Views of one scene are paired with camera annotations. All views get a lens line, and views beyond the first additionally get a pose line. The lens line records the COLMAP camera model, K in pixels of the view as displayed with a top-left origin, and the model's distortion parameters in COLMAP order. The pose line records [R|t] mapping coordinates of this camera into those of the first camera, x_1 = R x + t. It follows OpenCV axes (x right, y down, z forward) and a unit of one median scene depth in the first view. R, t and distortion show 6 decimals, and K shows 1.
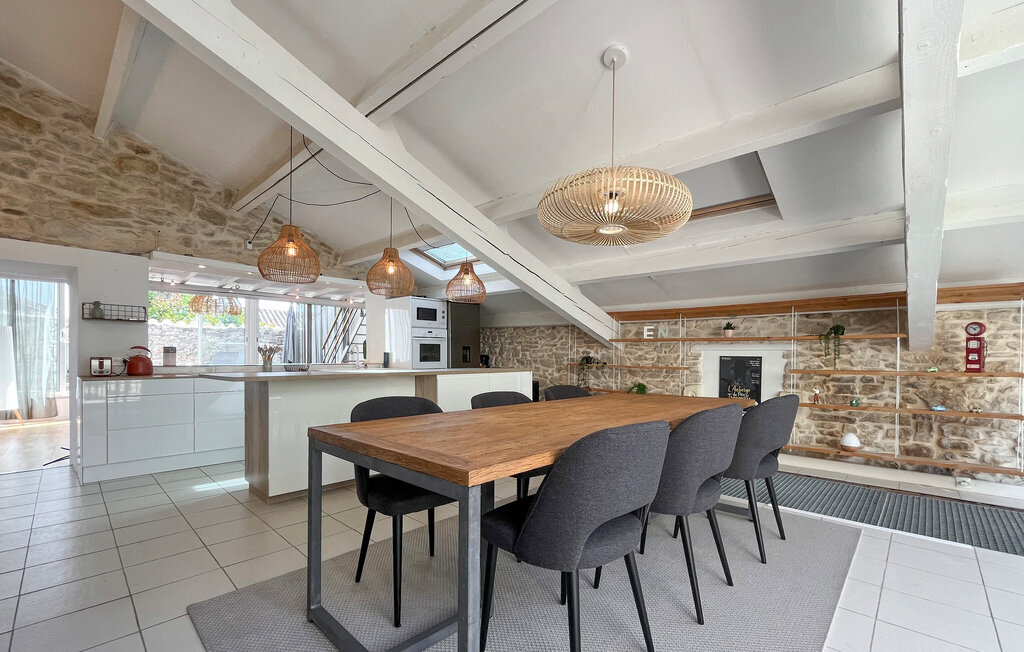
lens RADIAL K [[437.7, 0, 530.1], [0, 437.7, 362.8], [0, 0, 1]] dist [-0.000793, -0.000091]
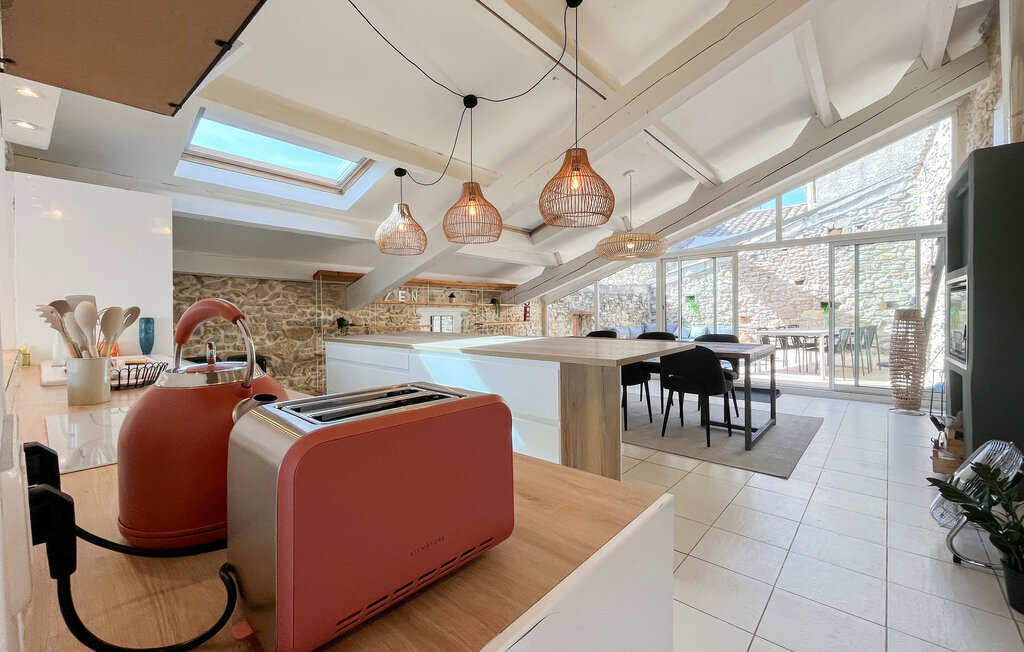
lens RADIAL K [[422.9, 0, 497.6], [0, 422.9, 317.1], [0, 0, 1]] dist [-0.002178, -0.000098]
pose [[-0.005526, -0.015097, 0.999871, -1.003428], [0.024530, 0.999583, 0.015228, -0.029816], [-0.999684, 0.024611, -0.005153, 0.896949]]
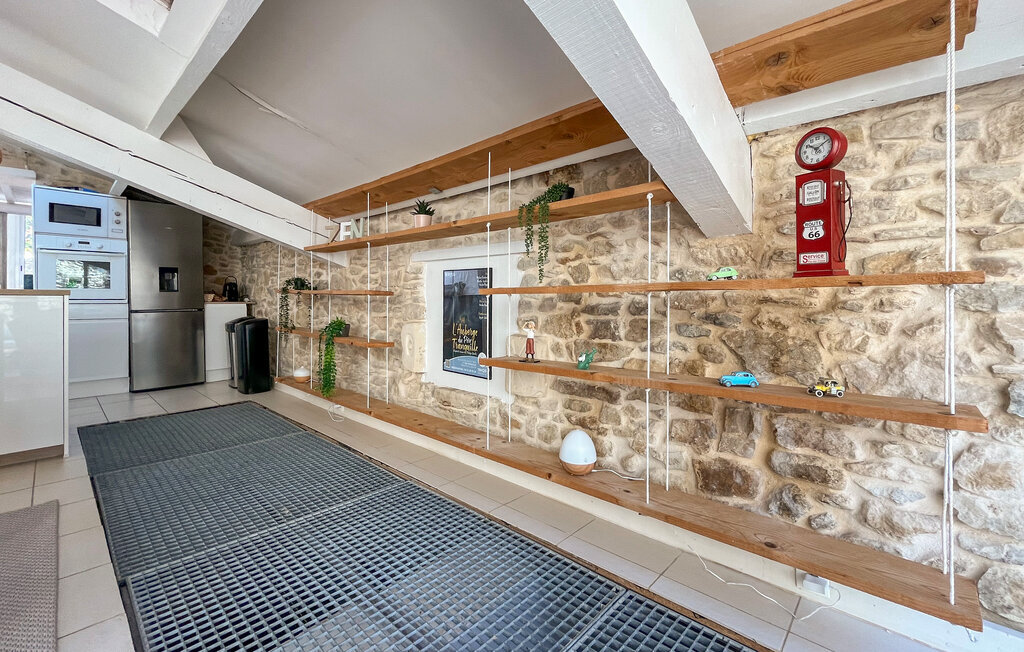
lens RADIAL K [[428.6, 0, 526.5], [0, 428.6, 301.2], [0, 0, 1]] dist [-0.001229, -0.000308]
pose [[0.999932, 0.000859, 0.011652, 0.597476], [-0.000699, 0.999905, -0.013763, 0.034740], [-0.011662, 0.013754, 0.999837, 0.510570]]
